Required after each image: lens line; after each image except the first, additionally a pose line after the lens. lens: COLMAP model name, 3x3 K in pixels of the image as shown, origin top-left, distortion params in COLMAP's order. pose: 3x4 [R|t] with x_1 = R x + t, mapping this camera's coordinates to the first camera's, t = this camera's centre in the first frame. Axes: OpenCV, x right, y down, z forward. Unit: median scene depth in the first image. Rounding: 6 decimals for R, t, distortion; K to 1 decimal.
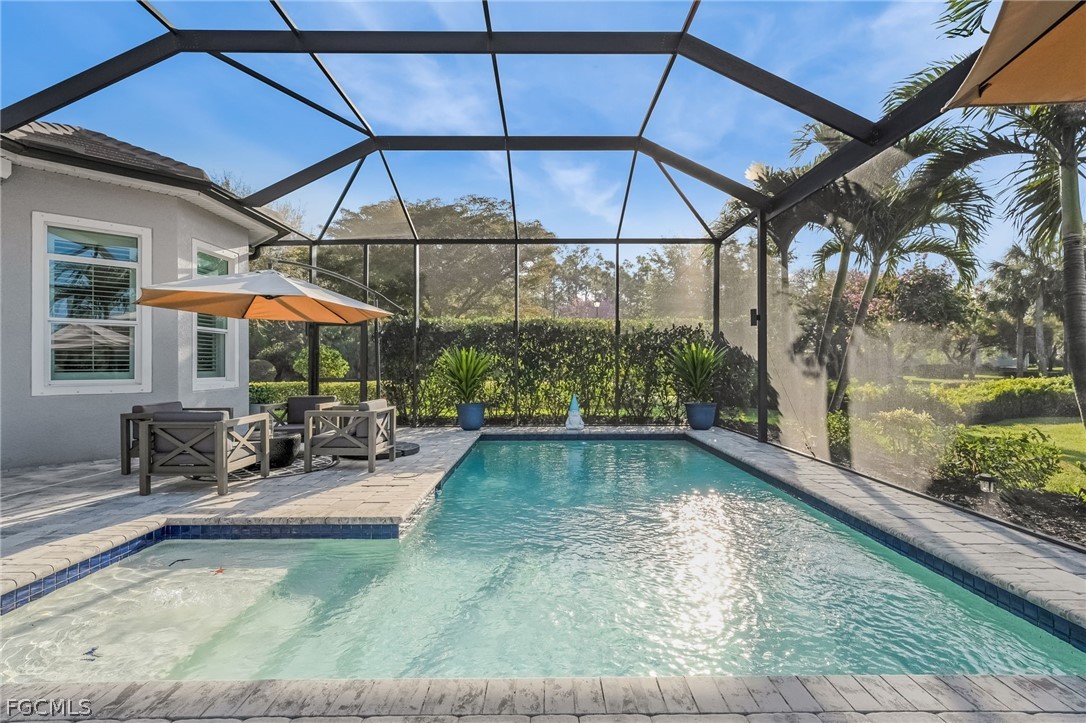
lens RADIAL K [[522.2, 0, 555.0], [0, 522.2, 365.5], [0, 0, 1]] dist [-0.005929, -0.000532]
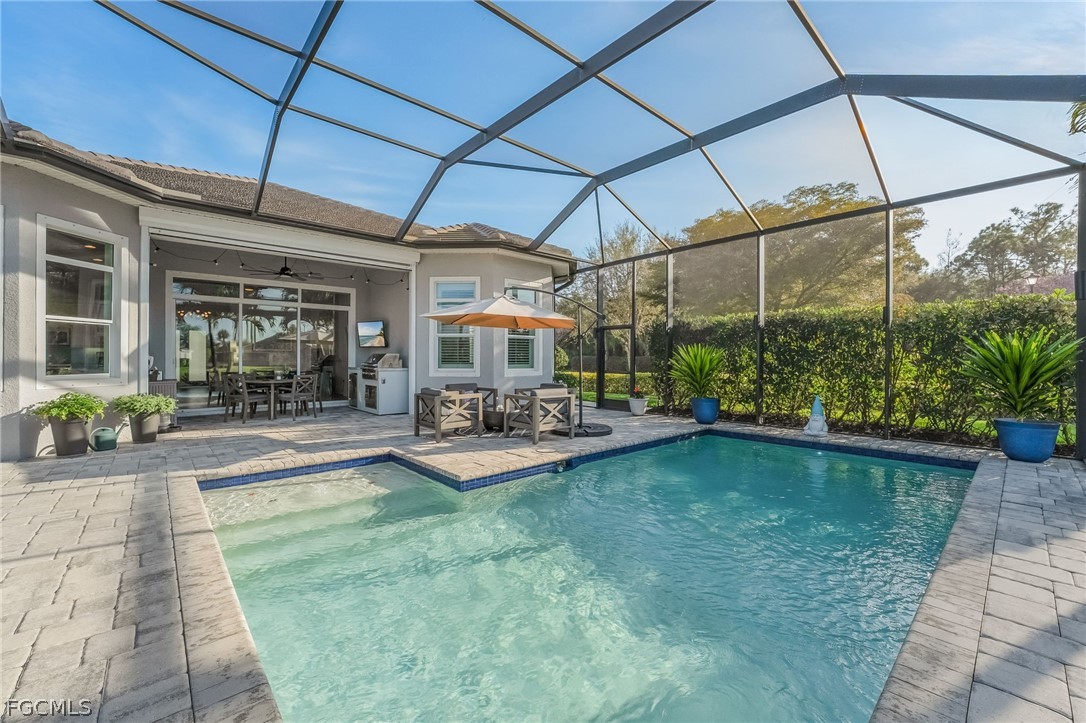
lens RADIAL K [[446.4, 0, 546.4], [0, 446.4, 356.7], [0, 0, 1]] dist [-0.015181, -0.000239]
pose [[0.660959, -0.001913, -0.750420, 0.365773], [-0.003984, 0.999974, -0.006058, -0.003581], [0.750412, 0.006994, 0.660934, 0.217775]]
